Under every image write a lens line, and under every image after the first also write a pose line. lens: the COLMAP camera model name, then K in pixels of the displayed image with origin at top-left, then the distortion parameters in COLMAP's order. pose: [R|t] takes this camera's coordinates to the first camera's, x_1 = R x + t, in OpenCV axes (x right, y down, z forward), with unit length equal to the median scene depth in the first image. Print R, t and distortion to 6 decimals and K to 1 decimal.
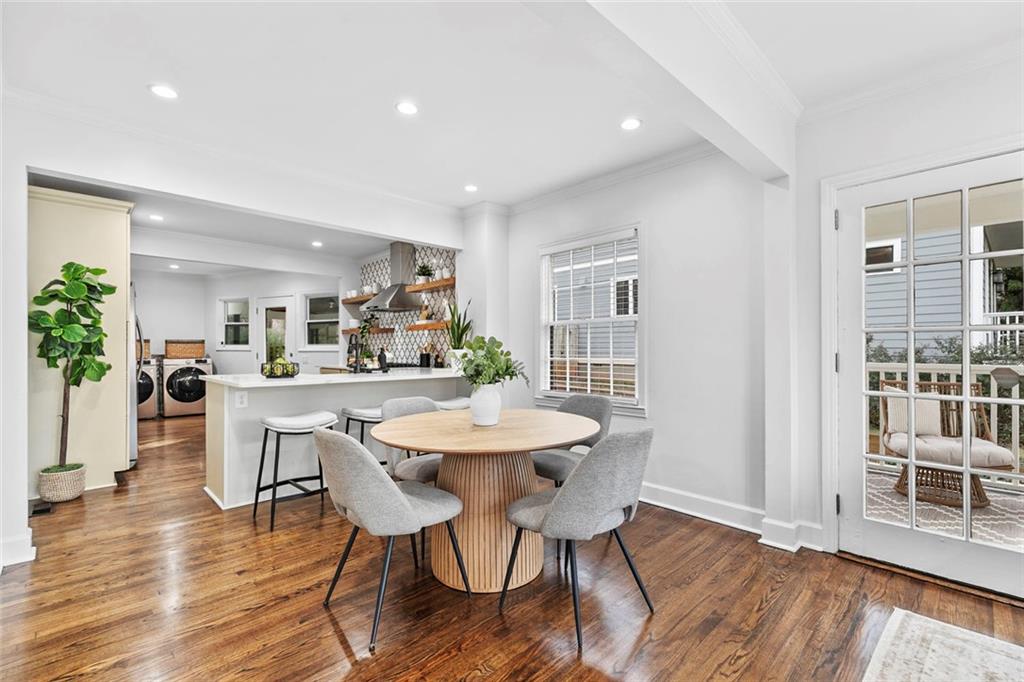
lens RADIAL K [[465.9, 0, 506.7], [0, 465.9, 338.1], [0, 0, 1]] dist [0.002037, -0.000164]
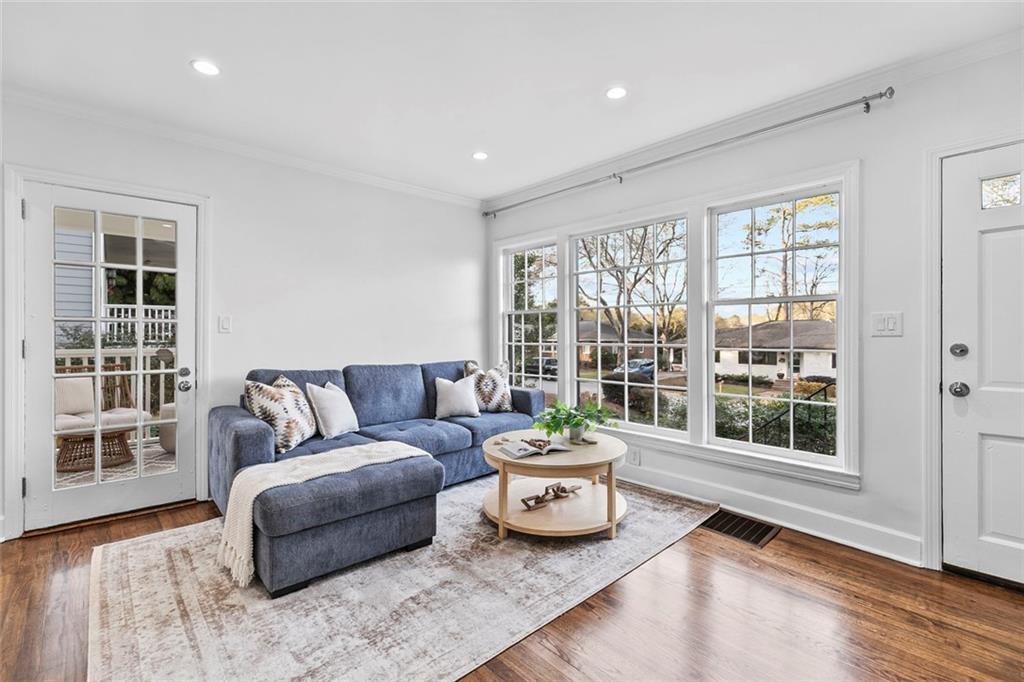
lens RADIAL K [[465.9, 0, 506.7], [0, 465.9, 338.1], [0, 0, 1]] dist [0.002037, -0.000164]
pose [[0.040530, 0.002298, 0.999176, -0.288197], [-0.031459, 0.999505, -0.001023, -0.008362], [-0.998683, -0.031392, 0.040582, -0.100711]]
